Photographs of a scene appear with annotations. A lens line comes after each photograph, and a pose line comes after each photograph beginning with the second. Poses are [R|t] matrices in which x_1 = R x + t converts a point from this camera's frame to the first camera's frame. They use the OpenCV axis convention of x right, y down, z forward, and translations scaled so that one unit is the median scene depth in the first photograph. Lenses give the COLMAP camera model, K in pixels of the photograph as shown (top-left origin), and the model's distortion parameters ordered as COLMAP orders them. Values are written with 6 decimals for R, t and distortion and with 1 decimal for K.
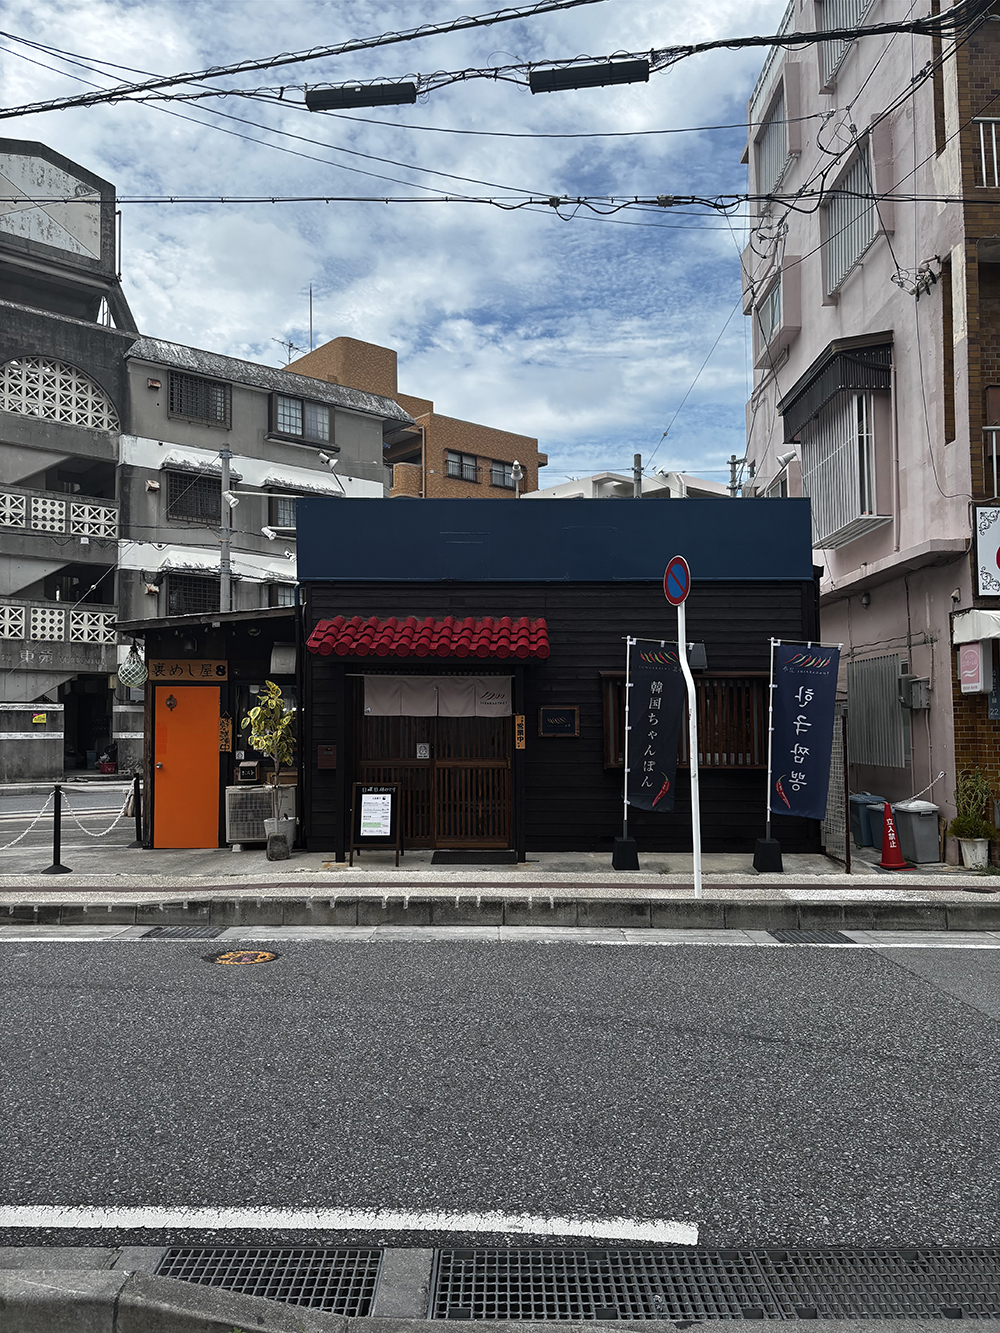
lens RADIAL K [[1013.7, 0, 492.6], [0, 1013.7, 666.3], [0, 0, 1]] dist [0.042649, -0.050737]
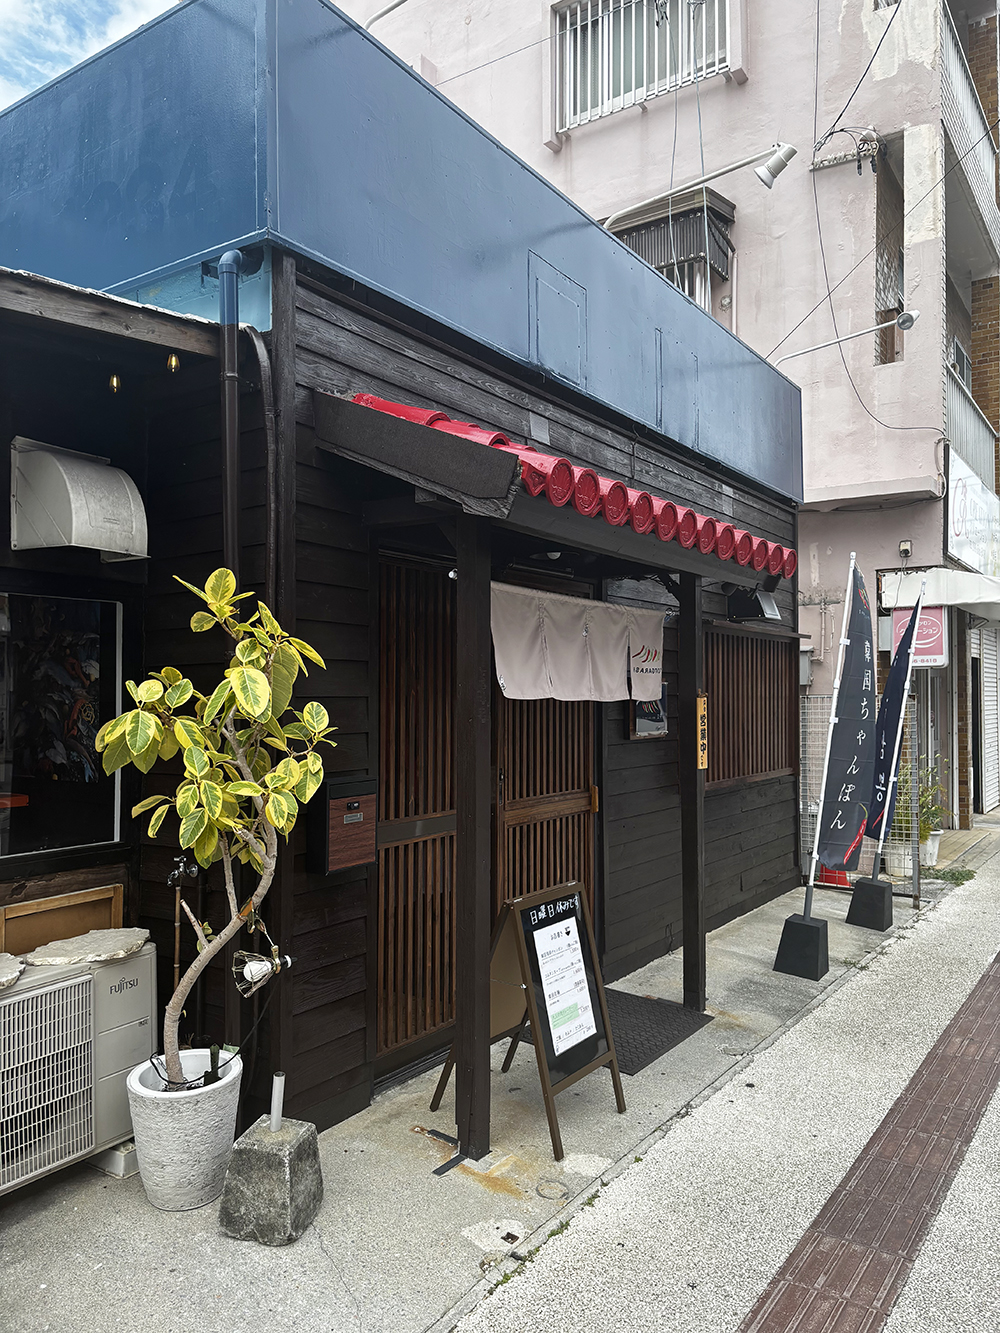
lens RADIAL K [[1013.7, 0, 492.6], [0, 1013.7, 666.3], [0, 0, 1]] dist [0.042649, -0.050737]
pose [[0.547909, 0.018405, 0.836335, -0.416745], [-0.042558, 0.999077, 0.005895, 0.035163], [-0.835454, -0.038823, 0.548187, 0.815282]]
